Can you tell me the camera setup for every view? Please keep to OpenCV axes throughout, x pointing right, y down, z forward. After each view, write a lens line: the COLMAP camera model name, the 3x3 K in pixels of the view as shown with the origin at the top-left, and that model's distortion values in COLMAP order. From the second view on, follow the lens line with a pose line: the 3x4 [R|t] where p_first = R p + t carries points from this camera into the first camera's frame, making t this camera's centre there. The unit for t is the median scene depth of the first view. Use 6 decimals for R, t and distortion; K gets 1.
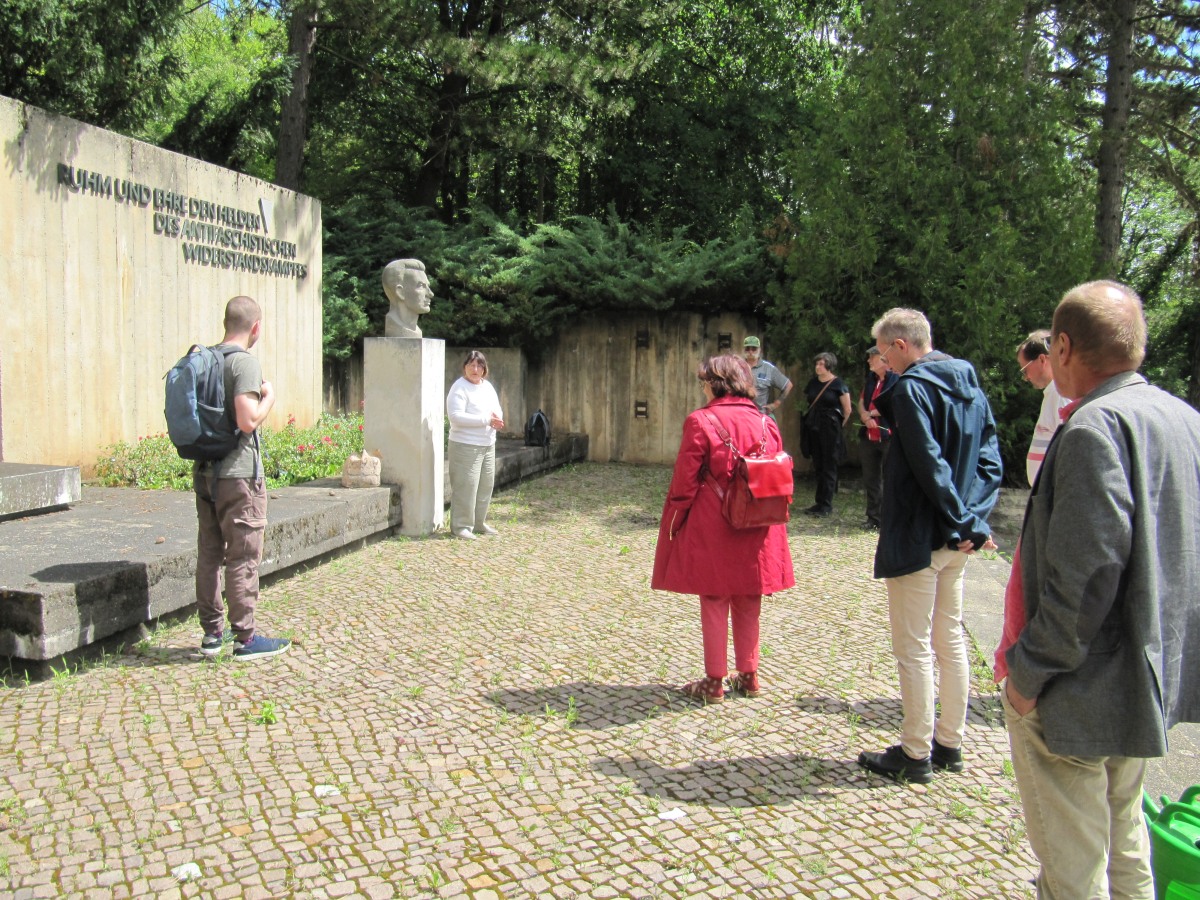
lens RADIAL K [[992.3, 0, 589.4], [0, 992.3, 443.7], [0, 0, 1]] dist [-0.052291, 0.024716]
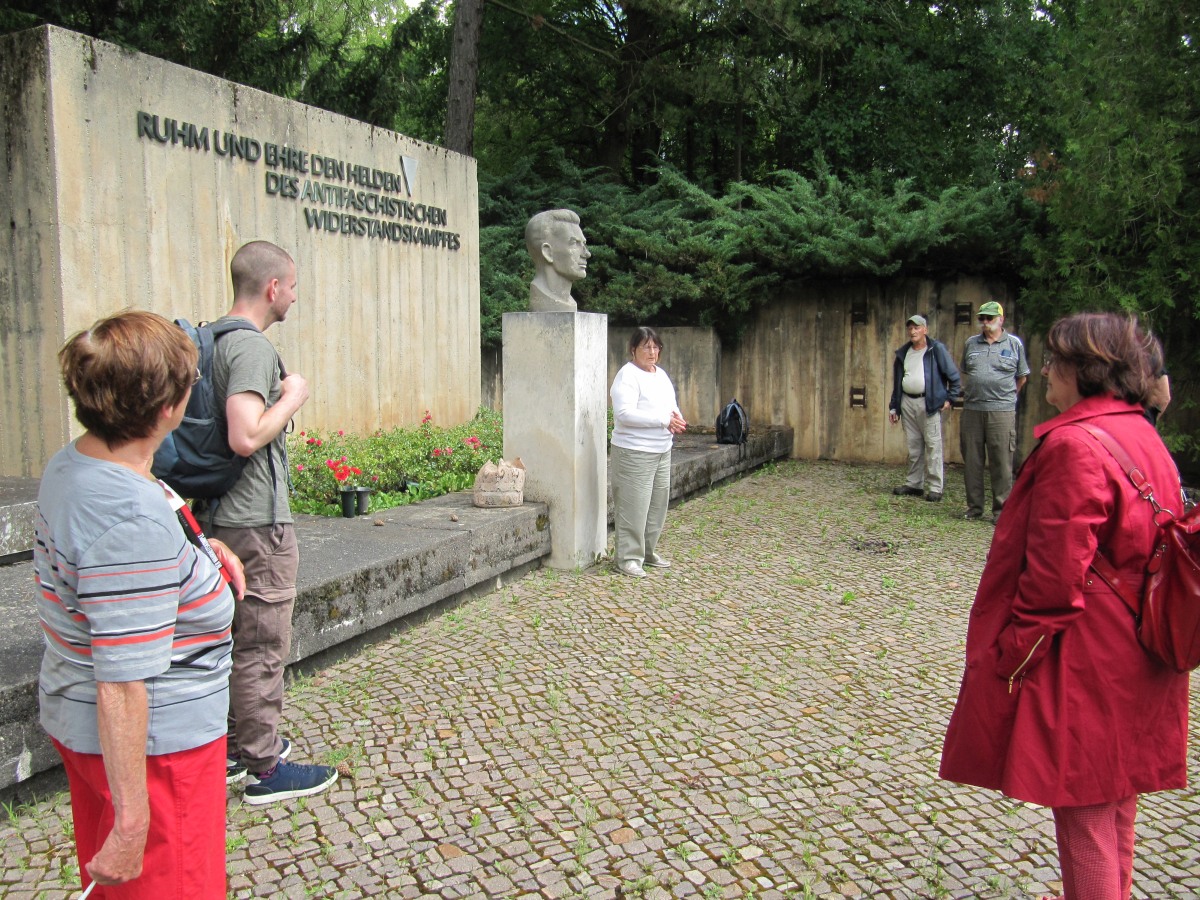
lens RADIAL K [[992.3, 0, 583.0], [0, 992.3, 450.5], [0, 0, 1]] dist [-0.052291, 0.024716]
pose [[0.978641, 0.001858, -0.205566, -0.005568], [0.002955, 0.999729, 0.023101, -0.016239], [0.205553, -0.023215, 0.978371, 0.235670]]
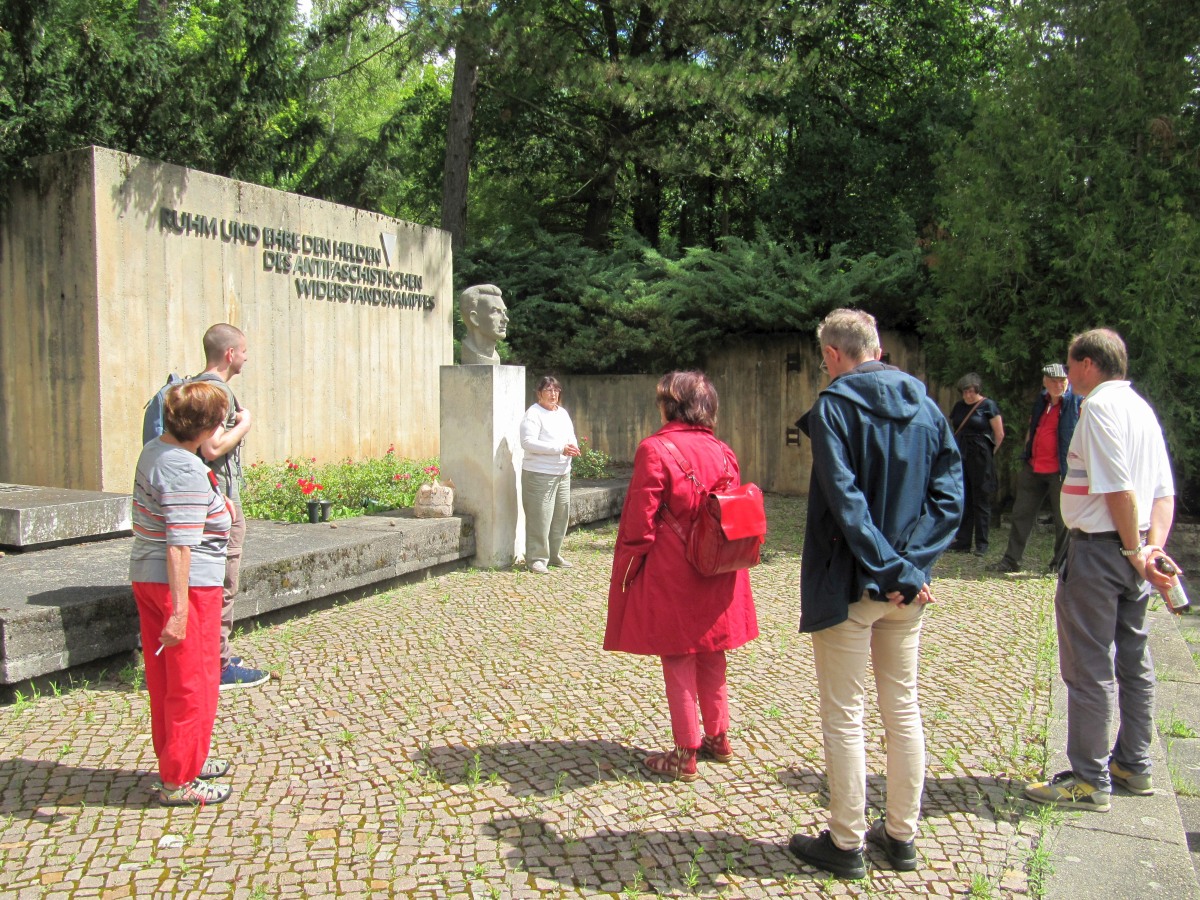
lens RADIAL K [[992.3, 0, 589.5], [0, 992.3, 448.9], [0, 0, 1]] dist [-0.052291, 0.024716]
pose [[0.973423, -0.004691, -0.228968, 0.135605], [-0.000795, 0.999715, -0.023863, -0.000554], [0.229015, 0.023411, 0.973141, 0.069172]]
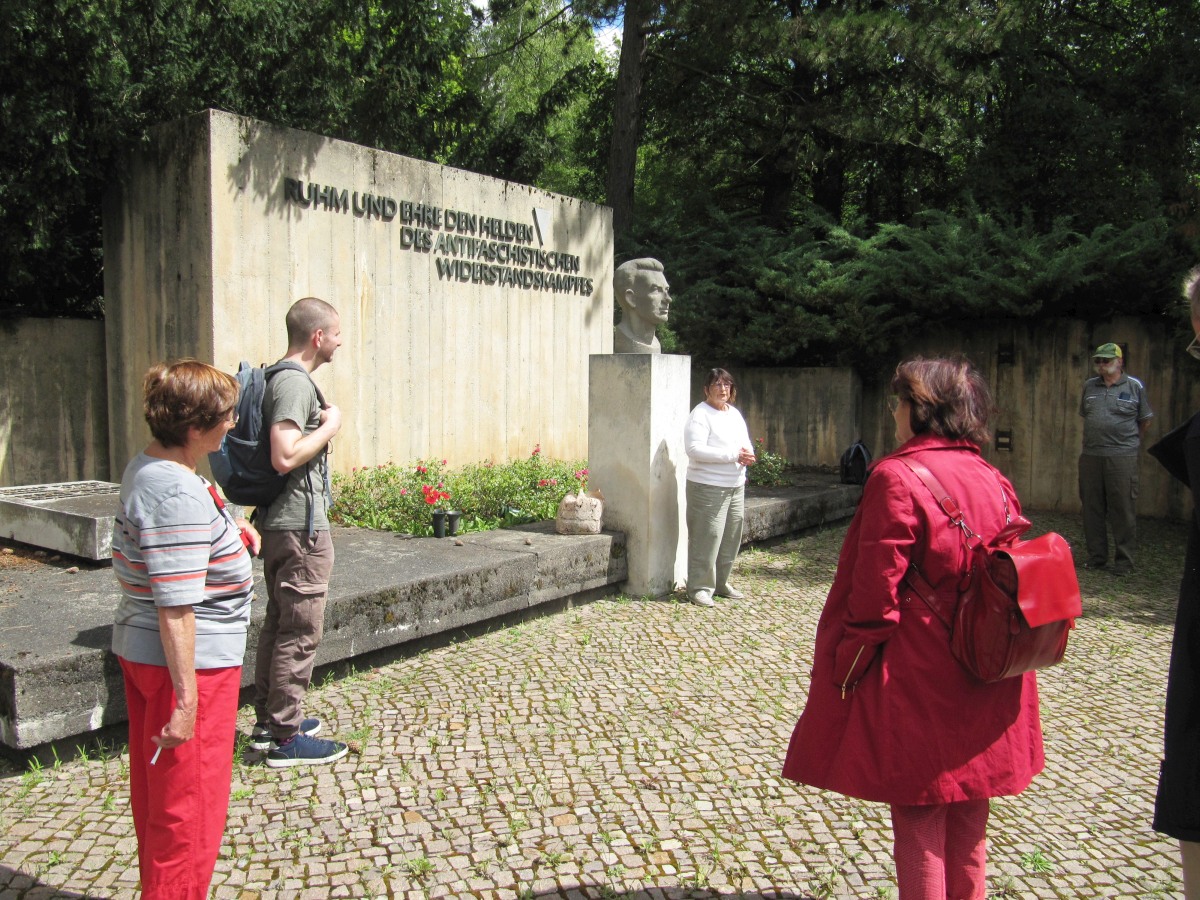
lens RADIAL K [[992.3, 0, 585.9], [0, 992.3, 448.5], [0, 0, 1]] dist [-0.052291, 0.024716]
pose [[0.918294, 0.013361, -0.395673, 0.096788], [-0.021384, 0.999645, -0.015873, -0.013451], [0.395320, 0.023037, 0.918254, 0.216974]]
